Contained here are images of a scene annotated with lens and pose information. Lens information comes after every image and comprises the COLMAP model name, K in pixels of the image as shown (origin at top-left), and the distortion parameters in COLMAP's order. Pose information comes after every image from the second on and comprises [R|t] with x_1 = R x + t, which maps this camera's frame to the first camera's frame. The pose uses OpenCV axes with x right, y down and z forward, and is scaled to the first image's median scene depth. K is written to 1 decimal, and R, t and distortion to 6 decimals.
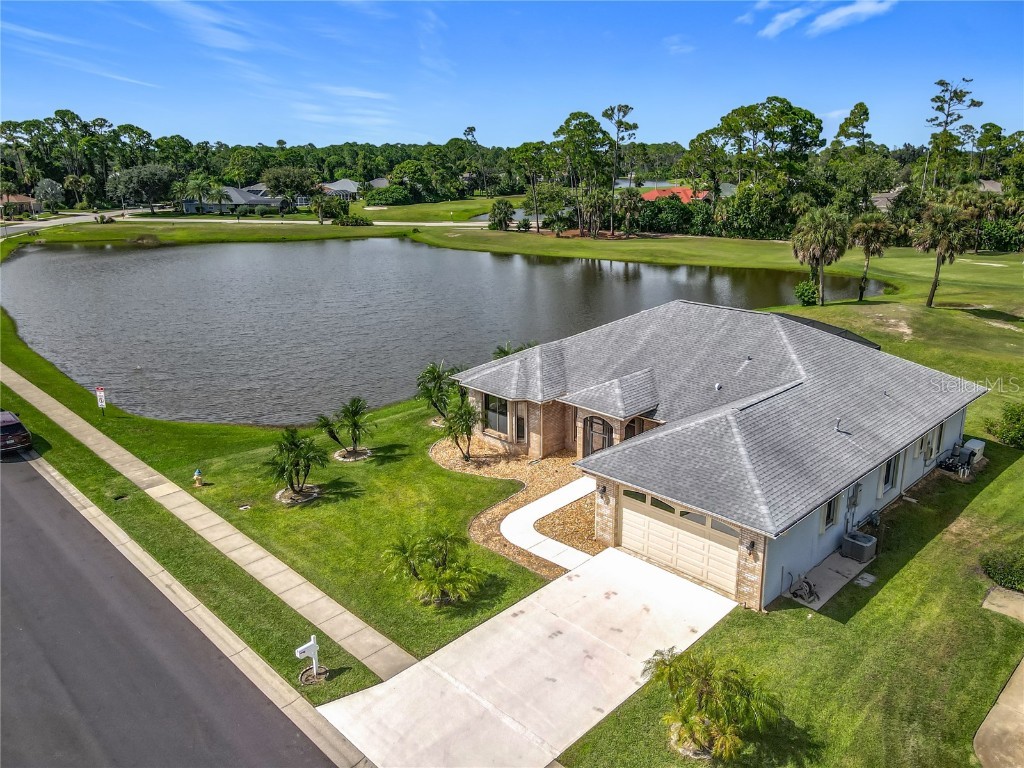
lens RADIAL K [[765.0, 0, 520.4], [0, 765.0, 356.0], [0, 0, 1]] dist [0.028171, 0.001032]
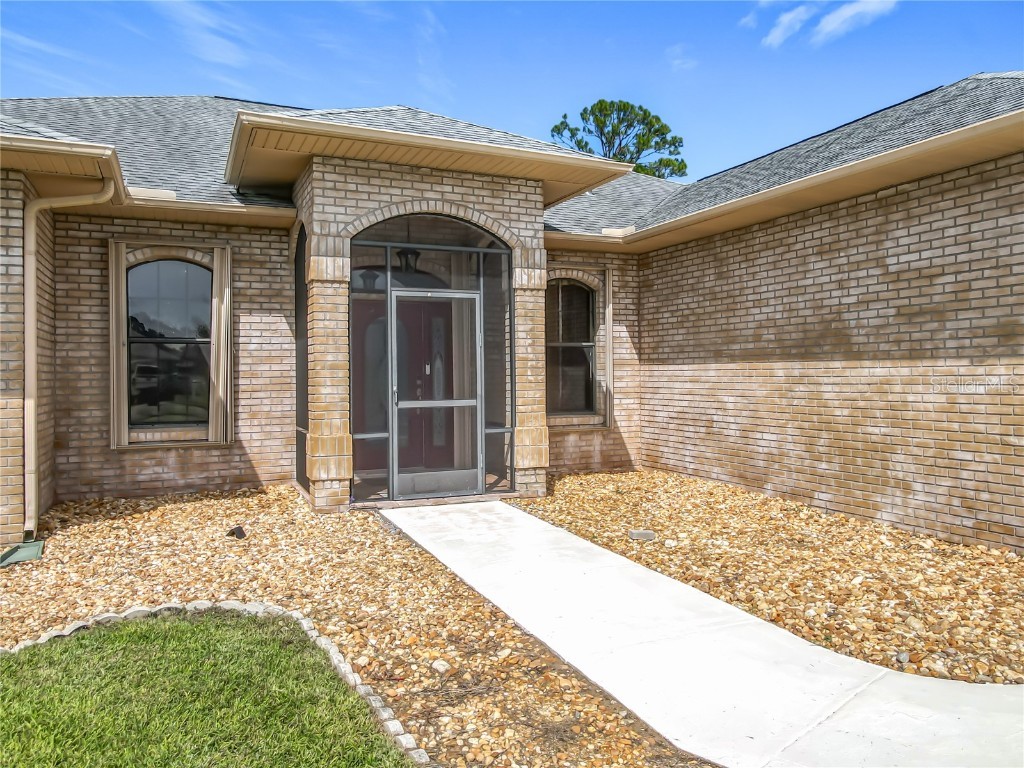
lens RADIAL K [[768.3, 0, 522.8], [0, 768.3, 360.5], [0, 0, 1]] dist [0.013851, -0.005207]
pose [[0.352247, 0.021082, 0.935670, -0.102418], [0.241723, 0.963777, -0.112716, 0.150115], [-0.904153, 0.265877, 0.334391, 0.878454]]
